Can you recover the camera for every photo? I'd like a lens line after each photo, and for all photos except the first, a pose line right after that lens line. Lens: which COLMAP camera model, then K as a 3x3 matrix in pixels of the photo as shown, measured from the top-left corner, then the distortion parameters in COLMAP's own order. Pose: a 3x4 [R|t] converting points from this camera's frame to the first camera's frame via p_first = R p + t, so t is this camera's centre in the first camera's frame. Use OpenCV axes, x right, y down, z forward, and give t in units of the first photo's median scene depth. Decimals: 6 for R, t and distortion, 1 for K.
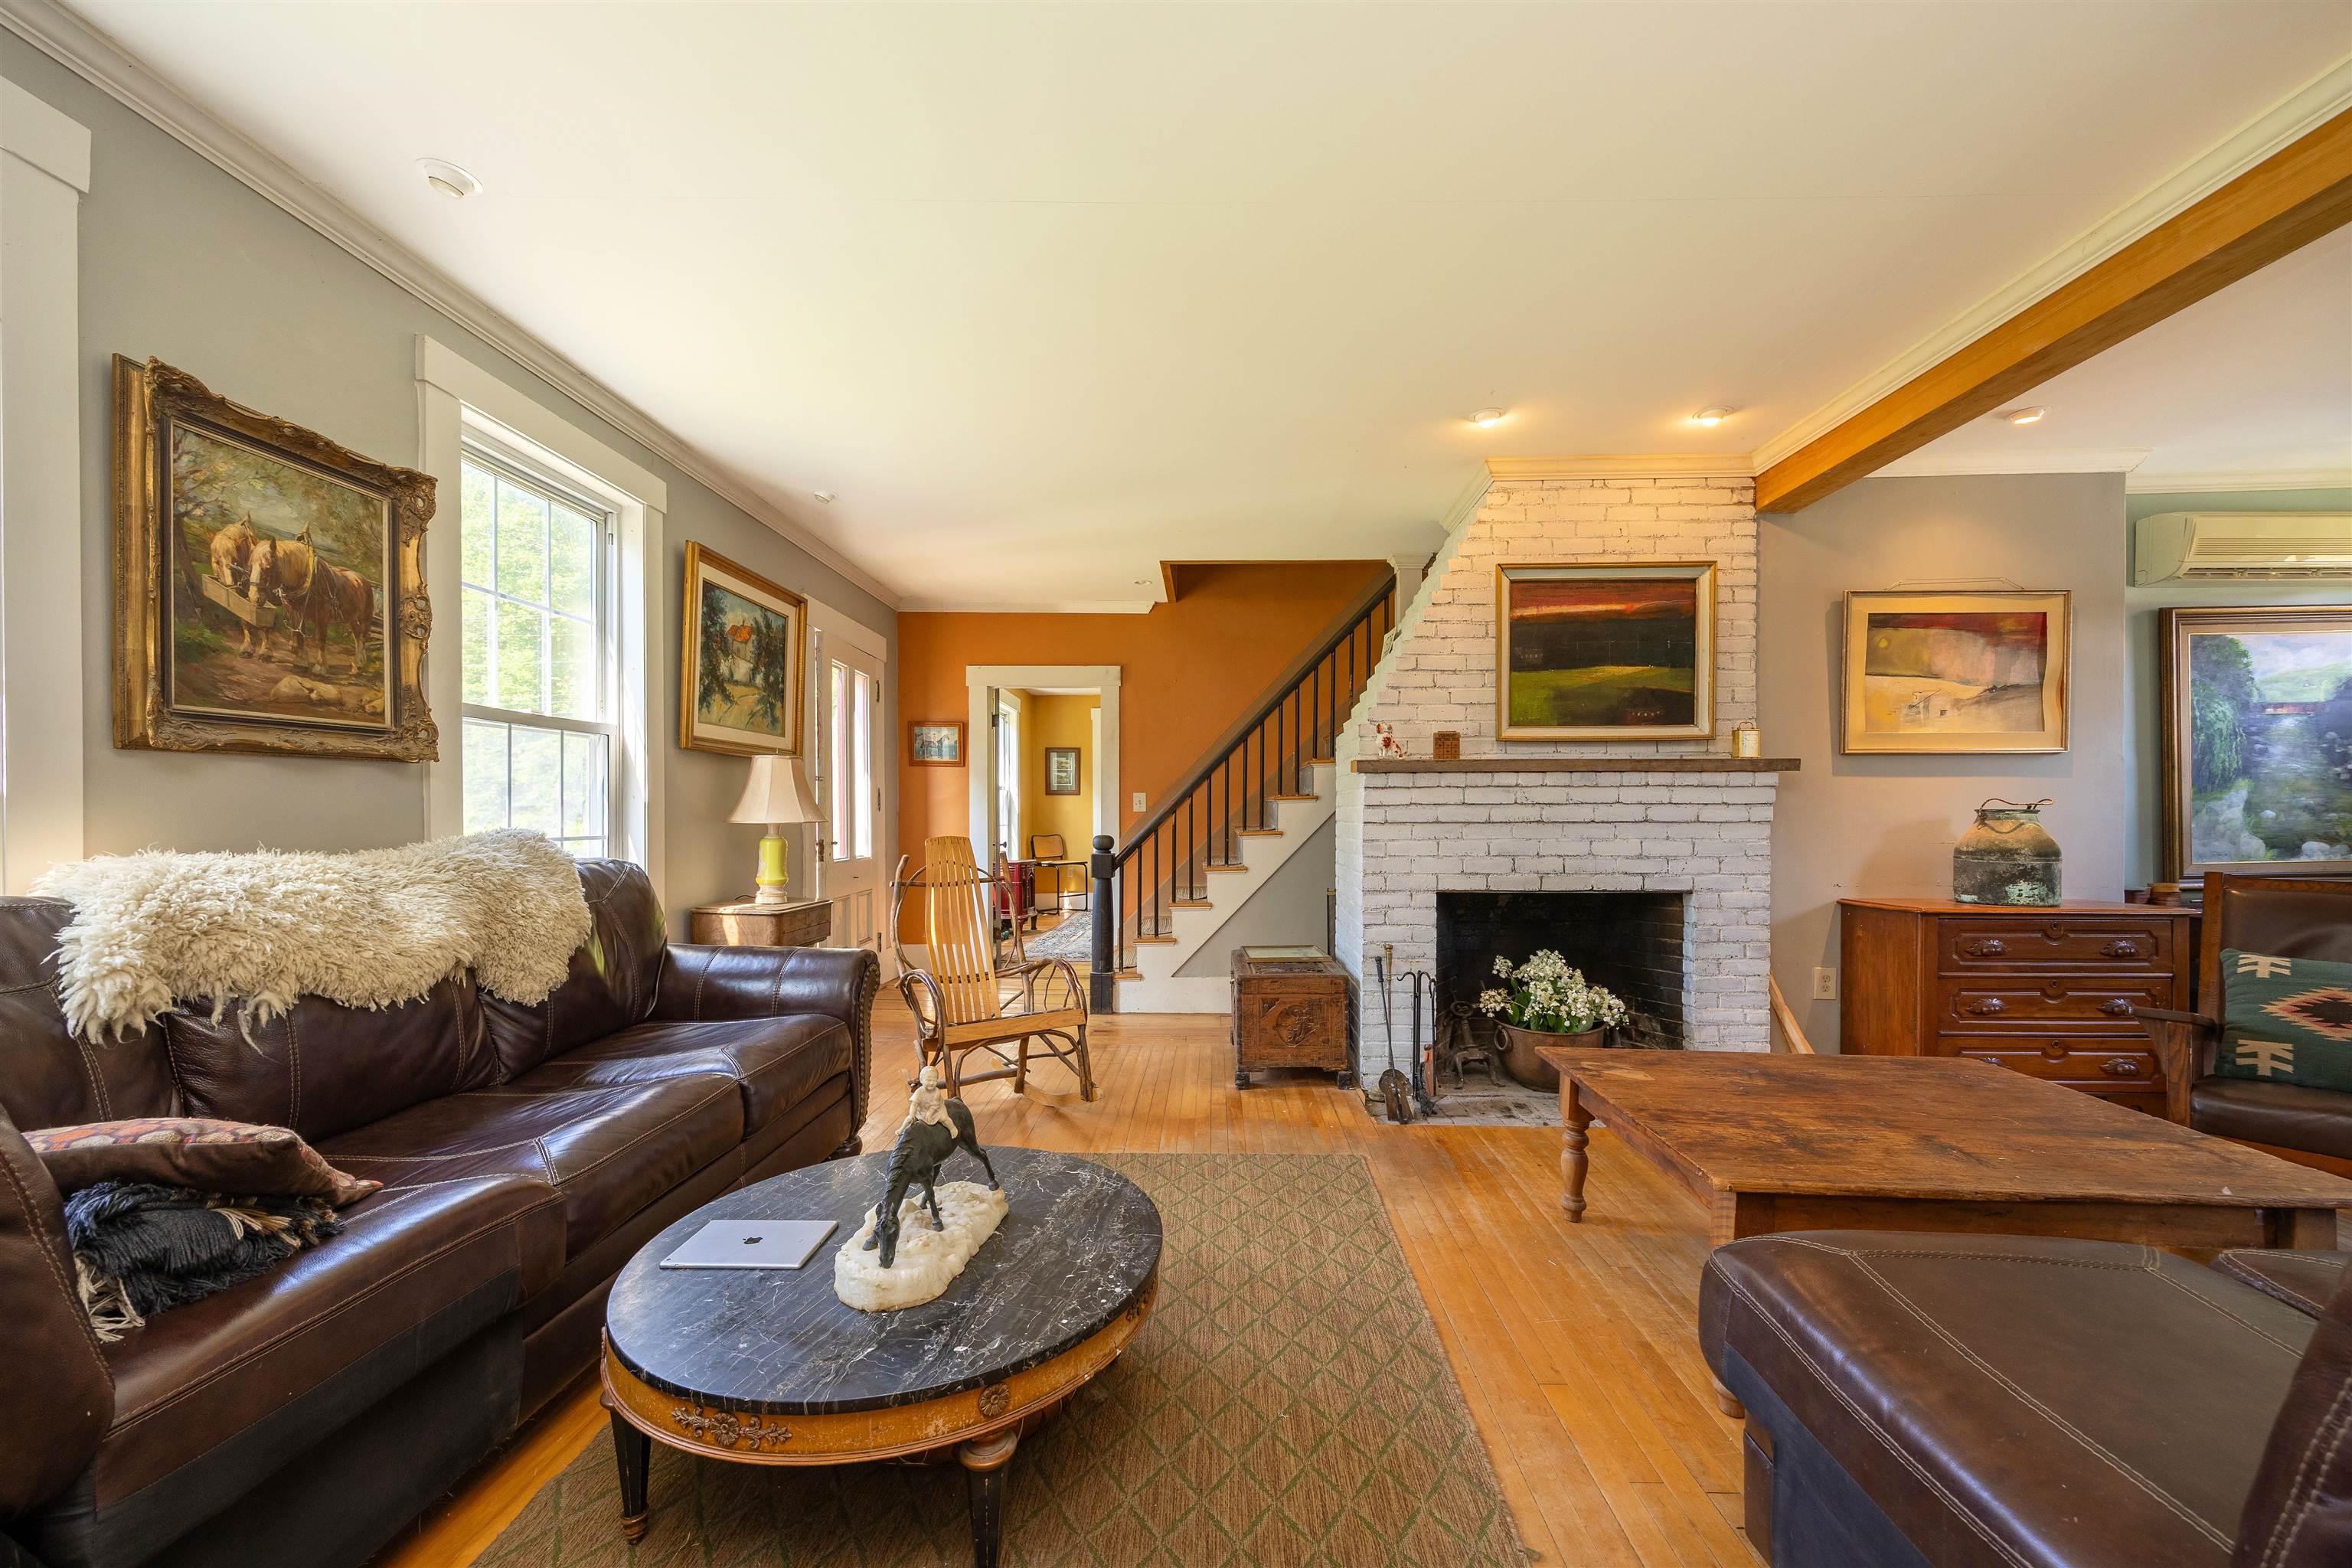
lens RADIAL K [[909.0, 0, 1204.7], [0, 909.0, 814.8], [0, 0, 1]] dist [-0.005664, 0.000423]
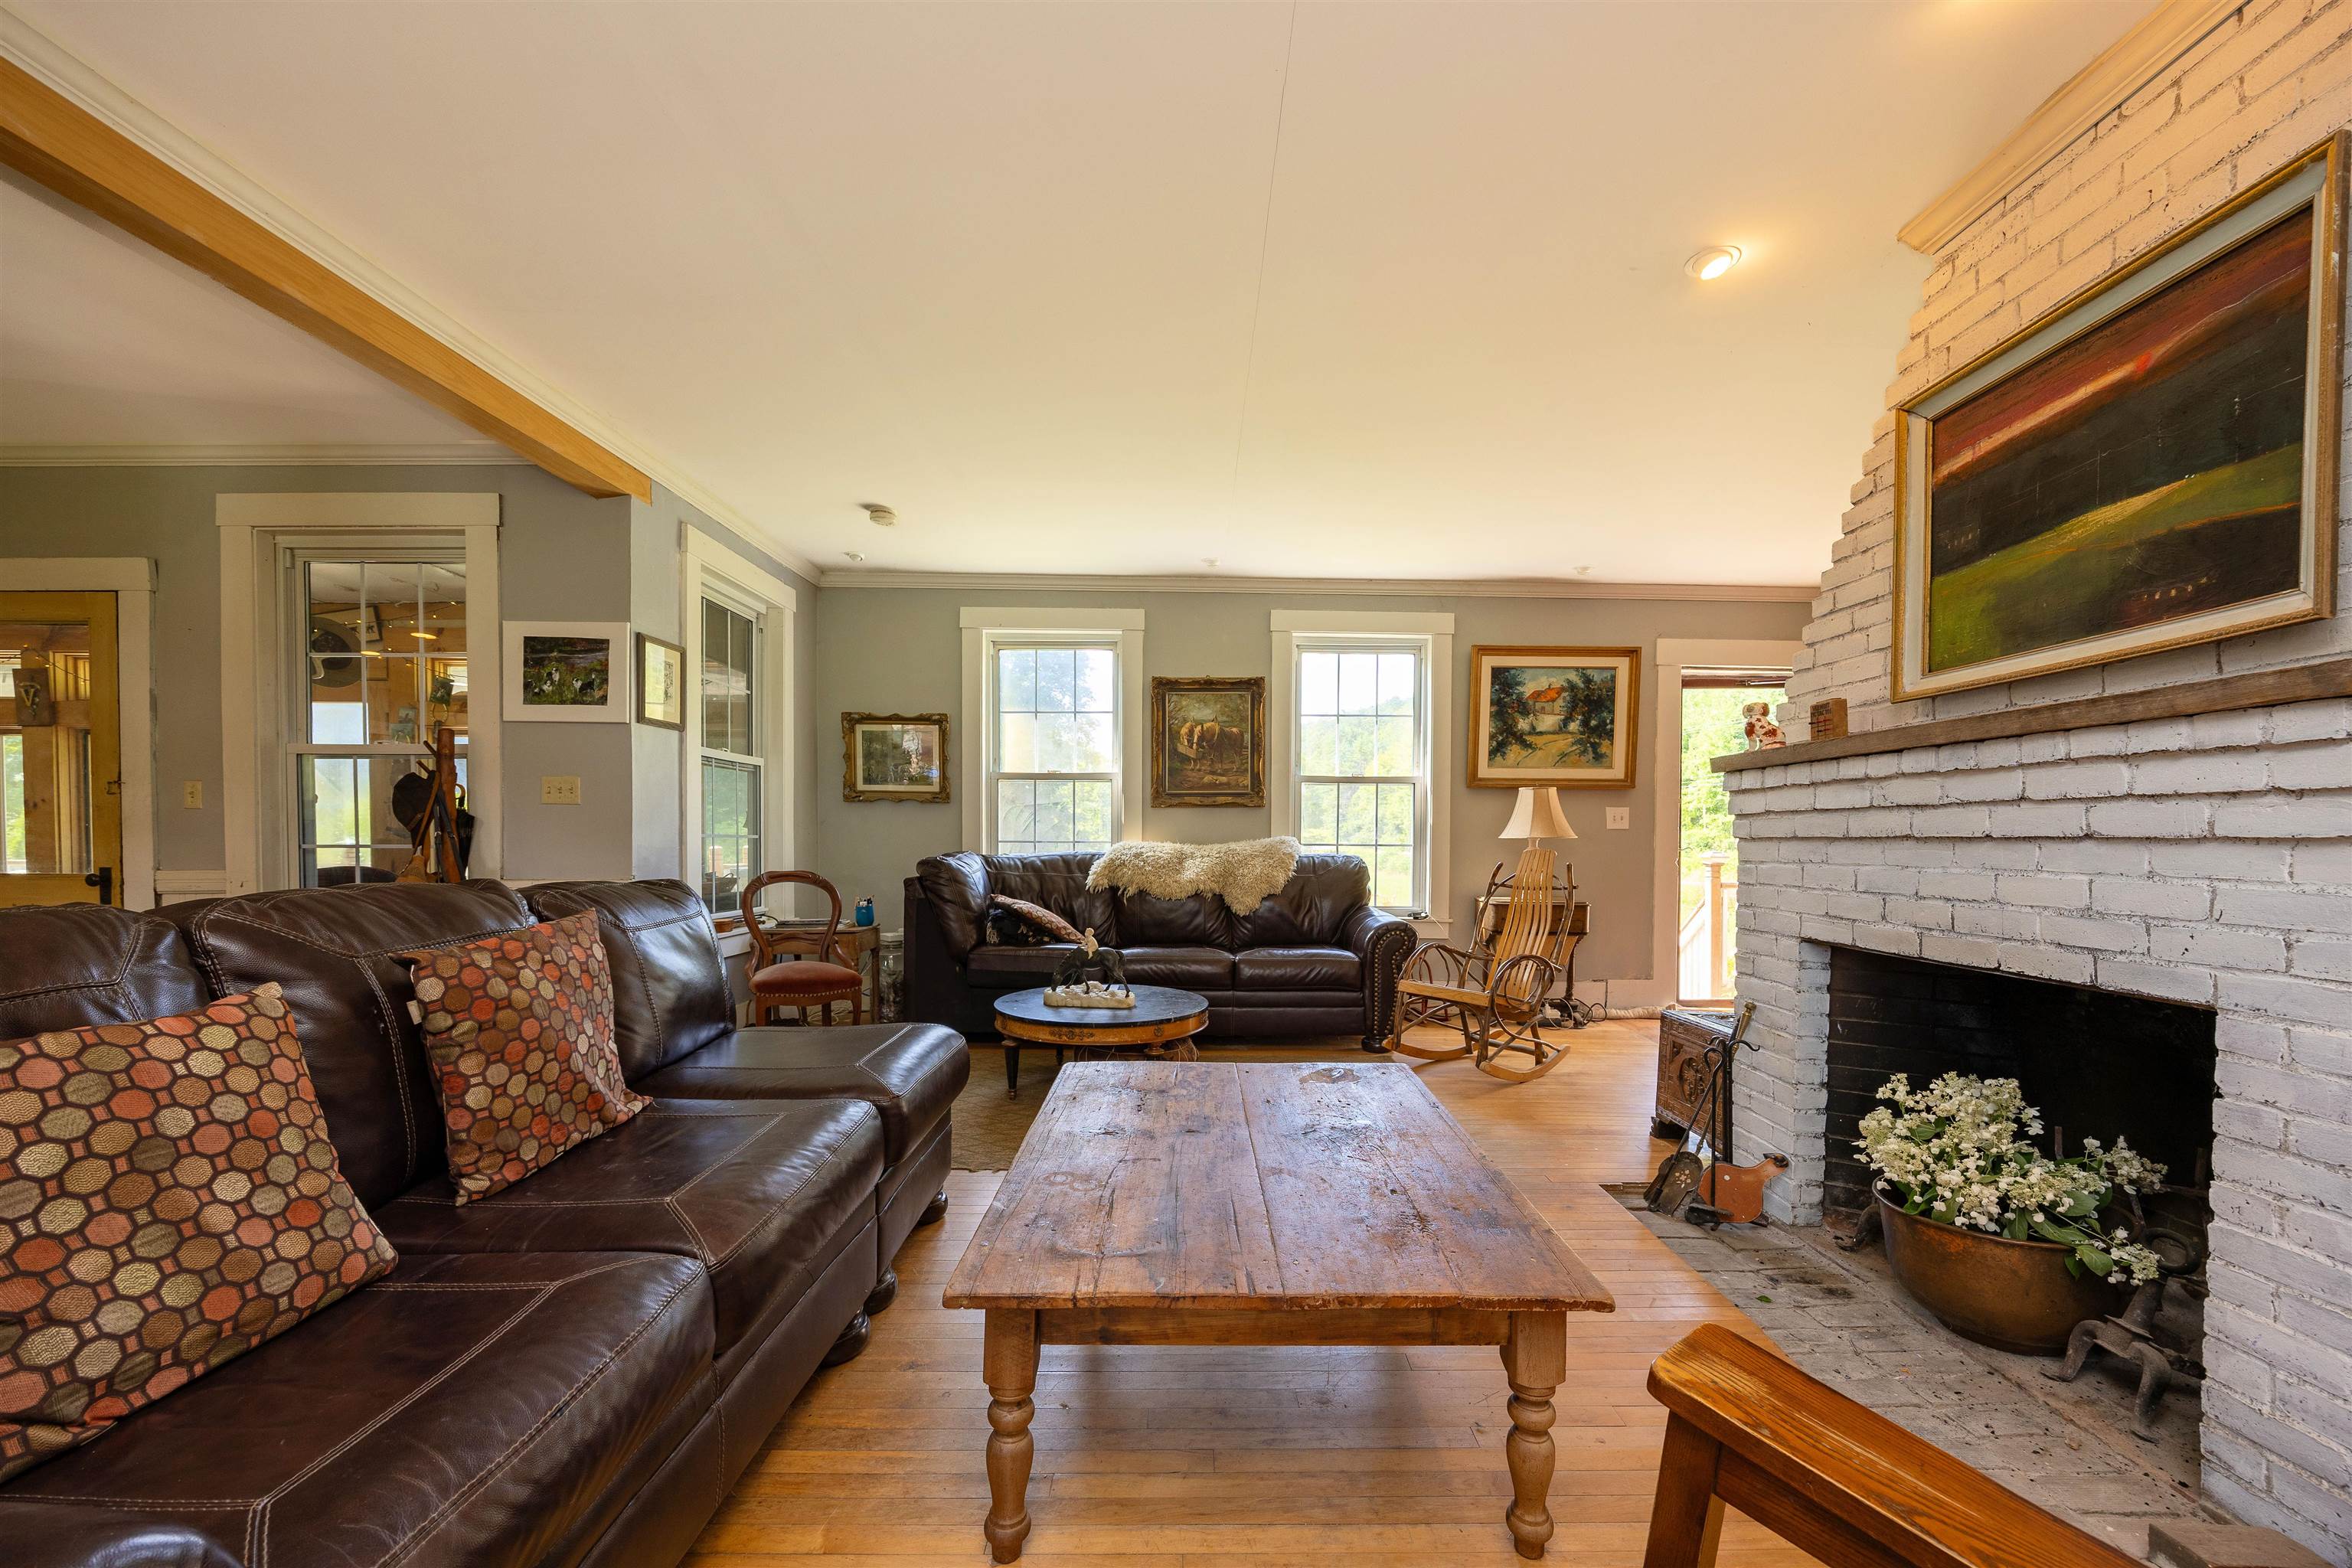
lens RADIAL K [[909.0, 0, 1192.0], [0, 909.0, 866.4], [0, 0, 1]] dist [-0.005664, 0.000423]
pose [[0.019324, 0.033830, -0.999241, 0.912815], [-0.009284, 0.999390, 0.033656, 0.010710], [0.999770, 0.008627, 0.019627, 0.520968]]
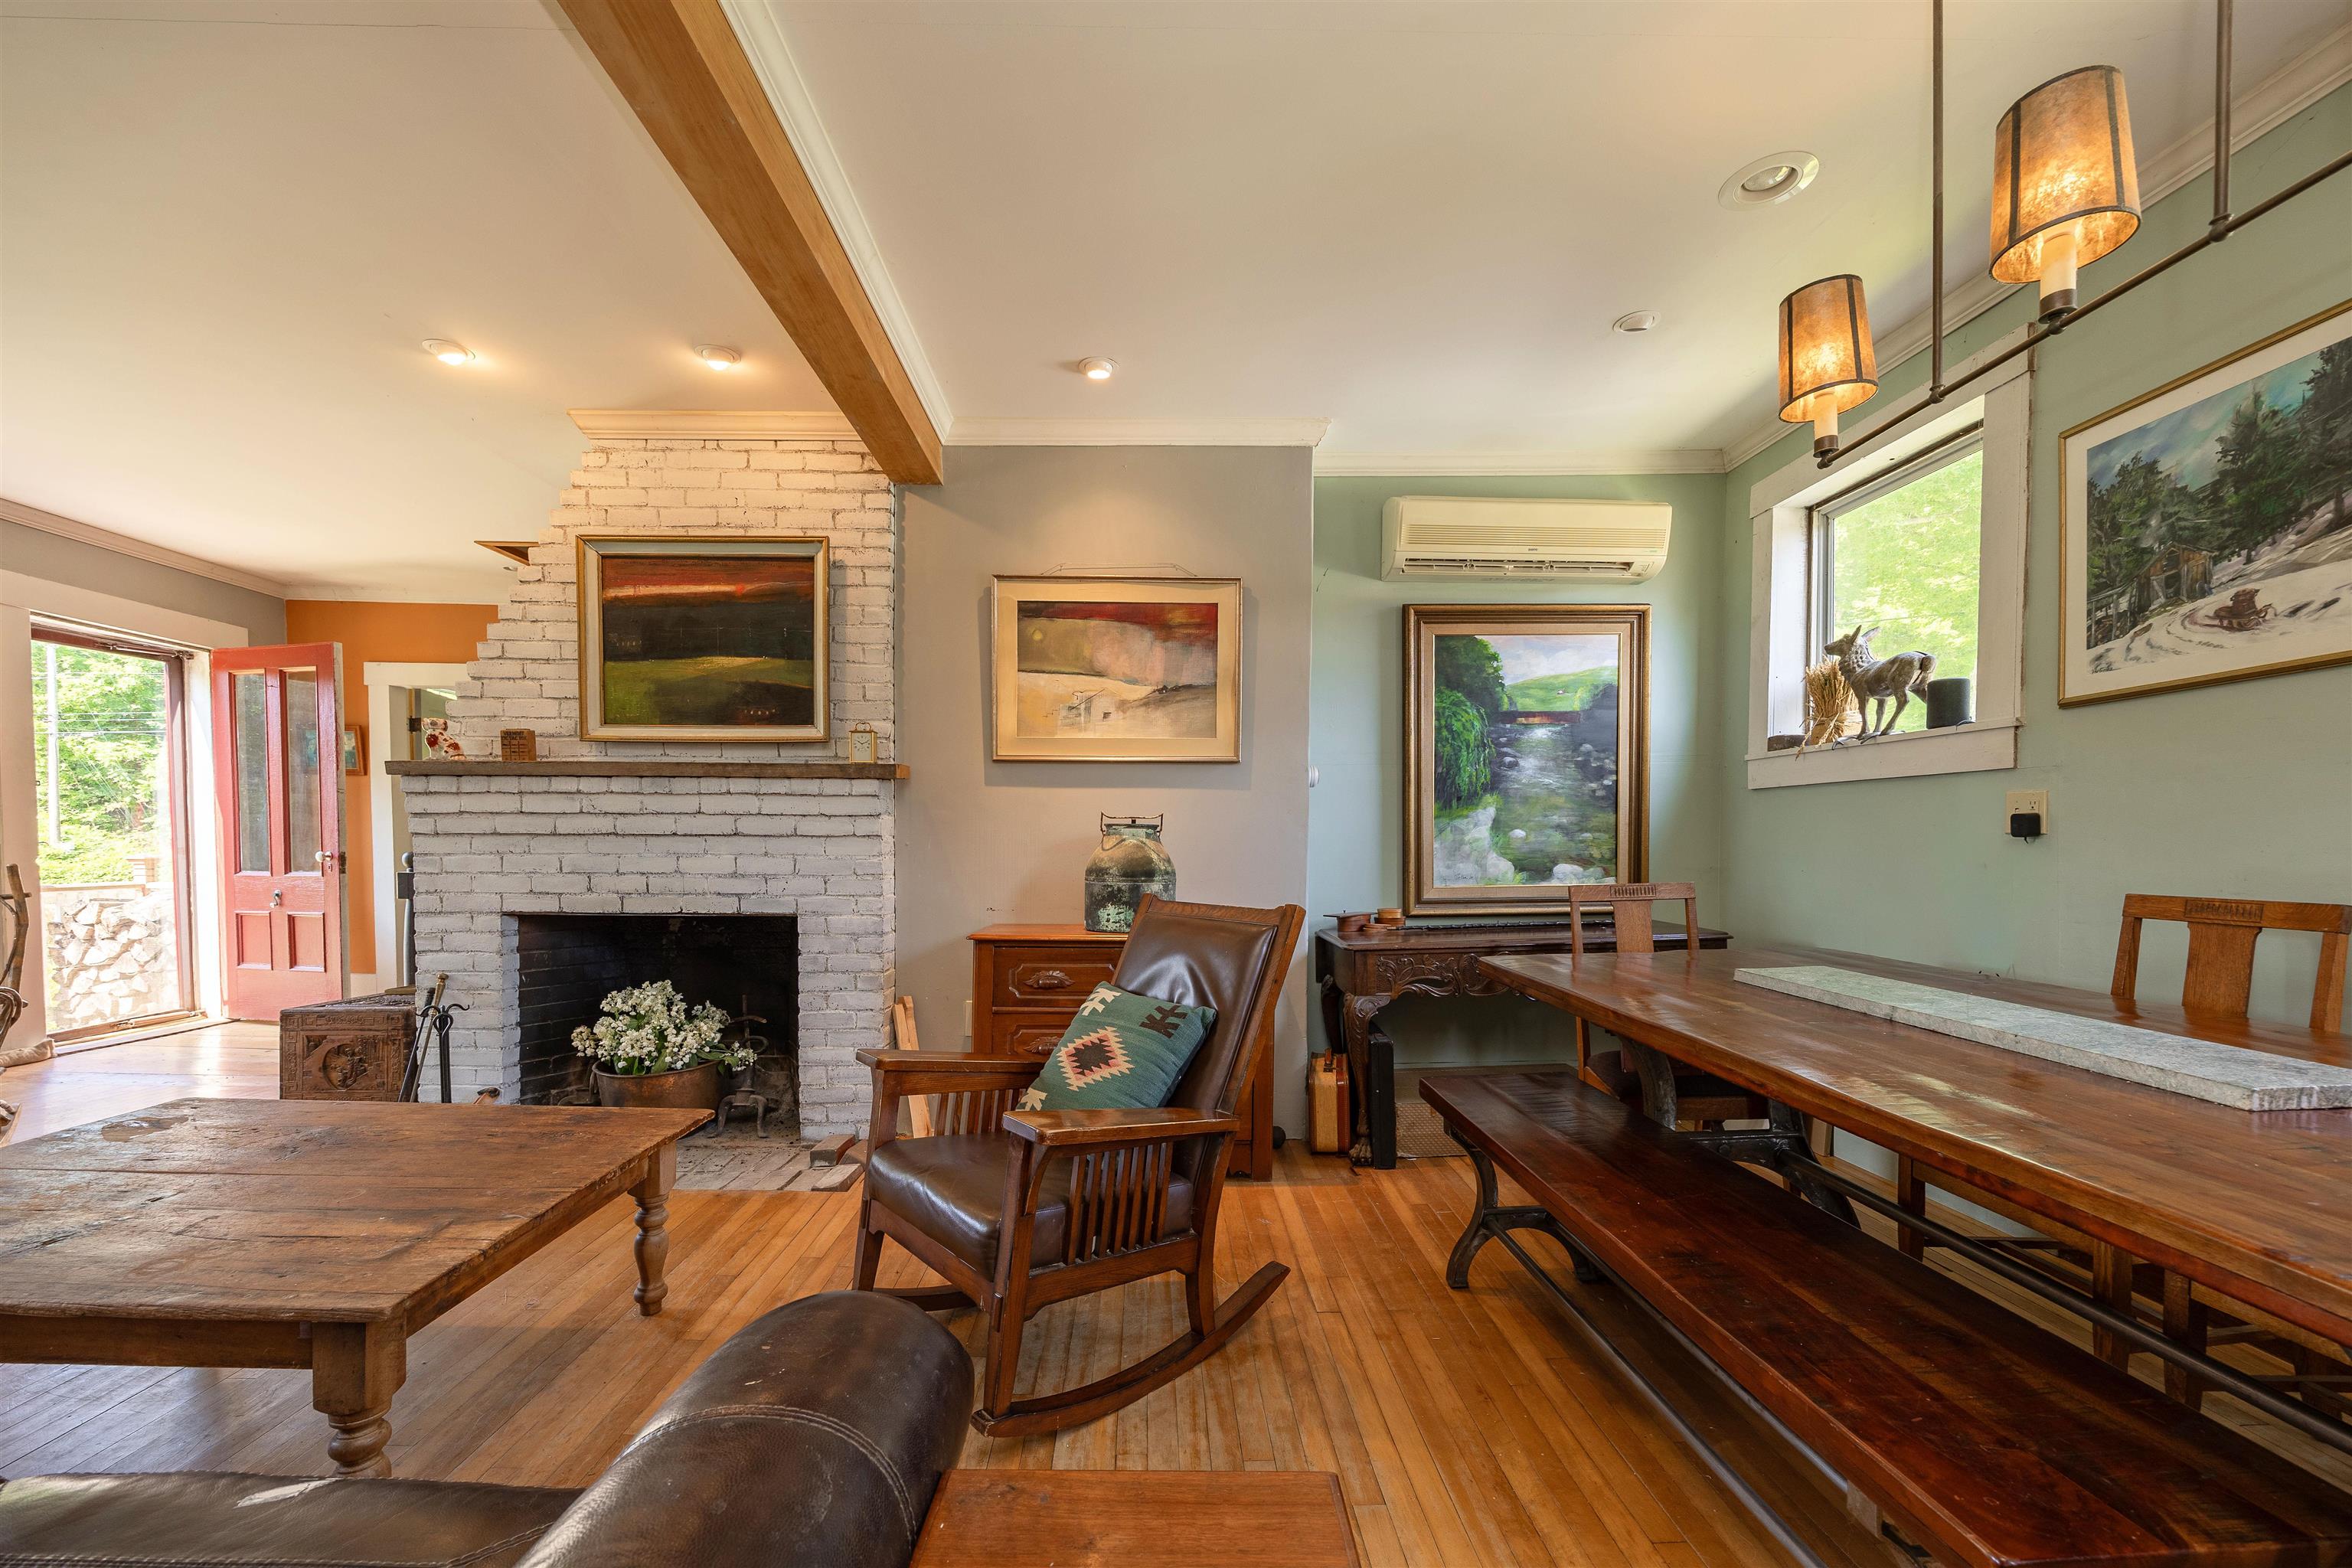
lens RADIAL K [[927.2, 0, 1197.6], [0, 927.2, 866.9], [0, 0, 1]] dist [-0.008548, 0.001580]
pose [[0.998335, 0.006071, 0.057358, 0.855398], [-0.007654, 0.999595, 0.027426, 0.010387], [-0.057168, -0.027819, 0.997977, 0.082358]]
